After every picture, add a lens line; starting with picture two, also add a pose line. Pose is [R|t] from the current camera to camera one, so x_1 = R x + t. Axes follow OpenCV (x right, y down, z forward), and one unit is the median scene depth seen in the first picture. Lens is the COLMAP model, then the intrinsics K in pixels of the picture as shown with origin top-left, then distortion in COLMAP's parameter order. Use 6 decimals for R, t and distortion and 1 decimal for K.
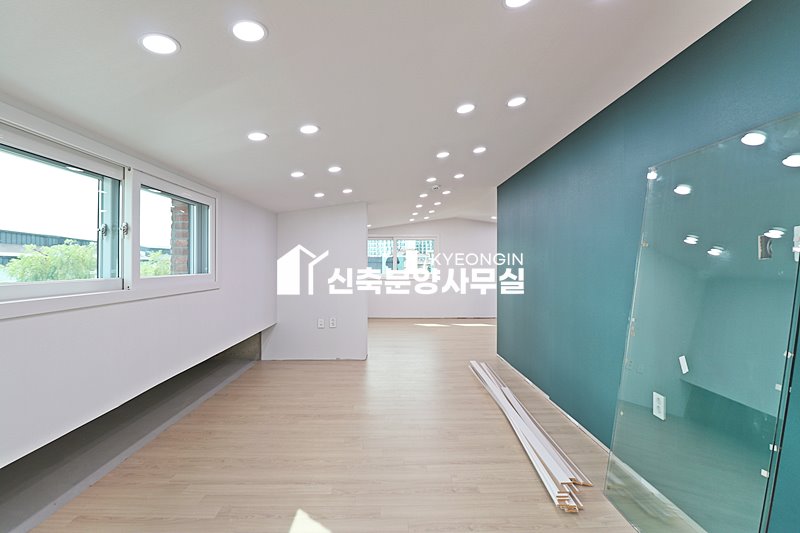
lens RADIAL K [[369.4, 0, 399.7], [0, 369.4, 259.0], [0, 0, 1]] dist [-0.004099, -0.011988]
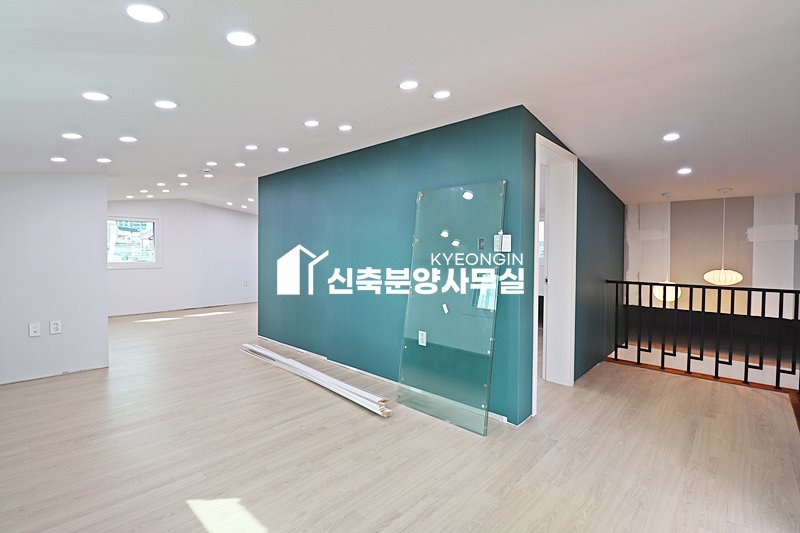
lens RADIAL K [[369.4, 0, 399.7], [0, 369.4, 259.0], [0, 0, 1]] dist [-0.004099, -0.011988]
pose [[0.688912, -0.006380, 0.724817, -0.409749], [-0.017301, 0.999532, 0.025243, 0.003047], [-0.724638, -0.029931, 0.688479, -0.042694]]
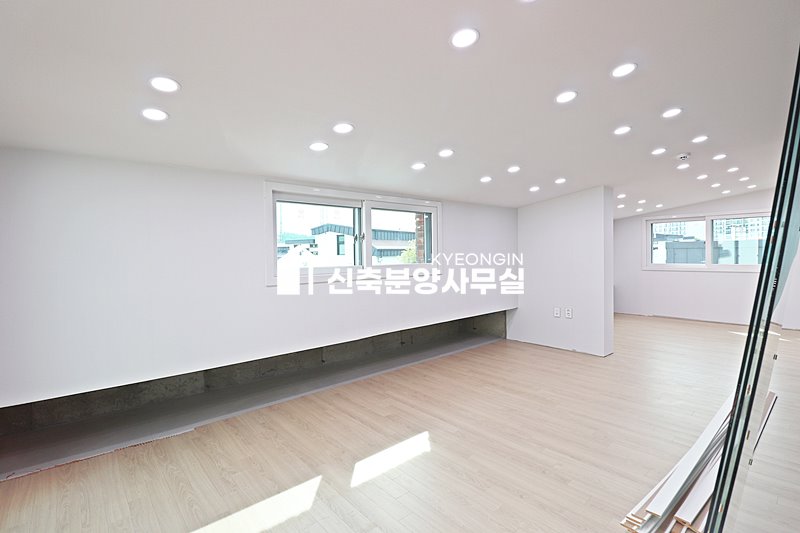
lens RADIAL K [[382.0, 0, 400.2], [0, 382.0, 262.2], [0, 0, 1]] dist [-0.015006, -0.000142]
pose [[0.640451, 0.008678, -0.767950, 0.543715], [0.023692, 0.999237, 0.031050, -0.010359], [0.767634, -0.038080, 0.639756, 0.008751]]
